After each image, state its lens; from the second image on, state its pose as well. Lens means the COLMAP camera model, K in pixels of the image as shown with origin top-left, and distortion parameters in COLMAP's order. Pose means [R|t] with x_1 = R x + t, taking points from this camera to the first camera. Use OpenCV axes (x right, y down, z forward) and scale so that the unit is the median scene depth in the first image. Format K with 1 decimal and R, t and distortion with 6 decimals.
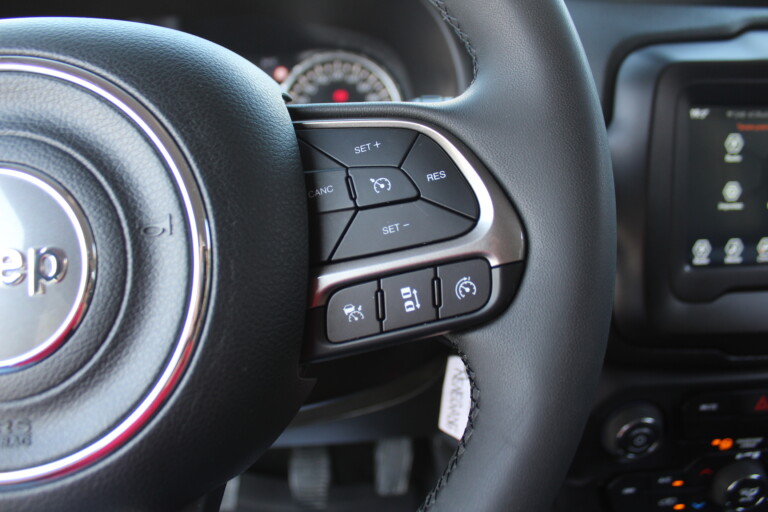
lens RADIAL K [[625.5, 0, 382.0], [0, 625.5, 245.9], [0, 0, 1]] dist [-0.152082, 0.116995]
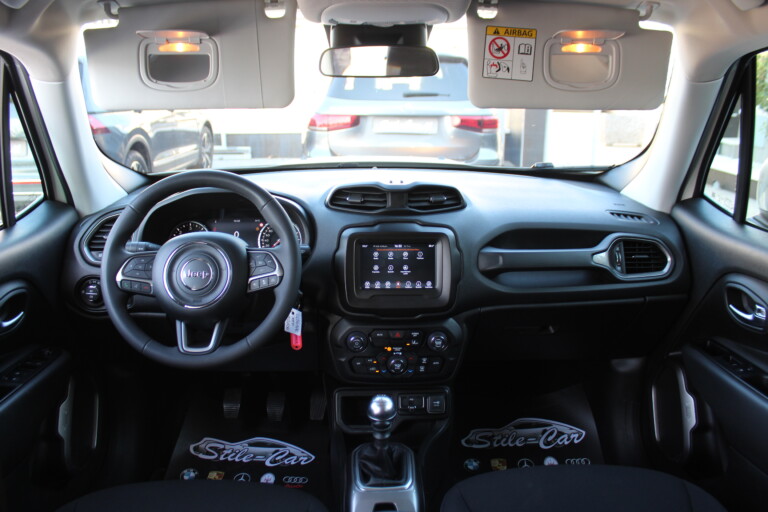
lens RADIAL K [[647.7, 0, 374.2], [0, 647.7, 252.2], [0, 0, 1]] dist [-0.159644, 0.144865]
pose [[0.997584, 0.015545, -0.067714, 0.870747], [-0.024520, 0.990704, -0.133806, 0.345136], [0.065005, 0.135143, 0.988691, -2.916809]]
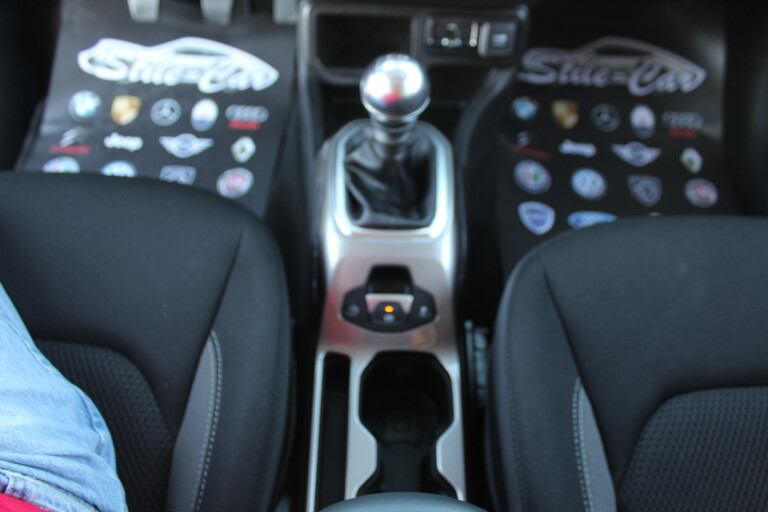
lens RADIAL K [[639.3, 0, 371.7], [0, 639.3, 266.5], [0, 0, 1]] dist [-0.174726, 0.142600]
pose [[0.993432, 0.110097, -0.031178, 0.724840], [-0.074081, 0.826484, 0.558064, 0.238012], [0.087210, -0.552089, 0.829212, -0.808937]]
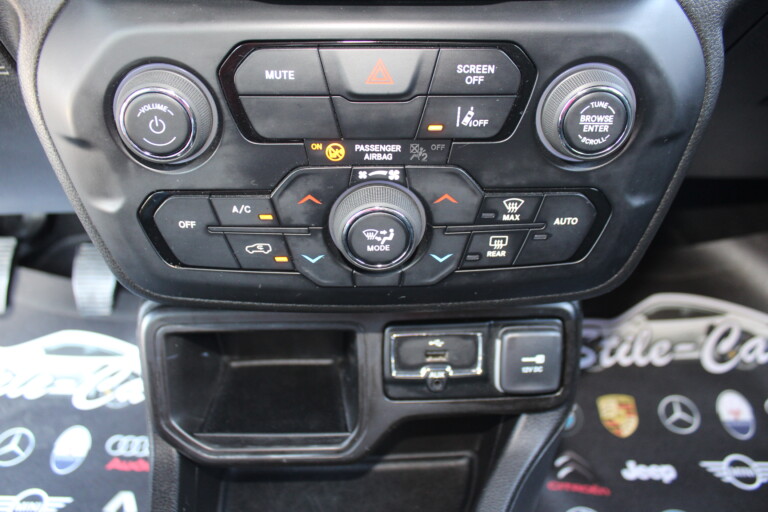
lens RADIAL K [[639.3, 0, 371.7], [0, 639.3, 266.5], [0, 0, 1]] dist [-0.174726, 0.142600]
pose [[0.997691, 0.037477, -0.056633, 0.791141], [-0.023833, 0.974120, 0.224771, 0.364612], [0.063591, -0.222903, 0.972764, 0.438893]]
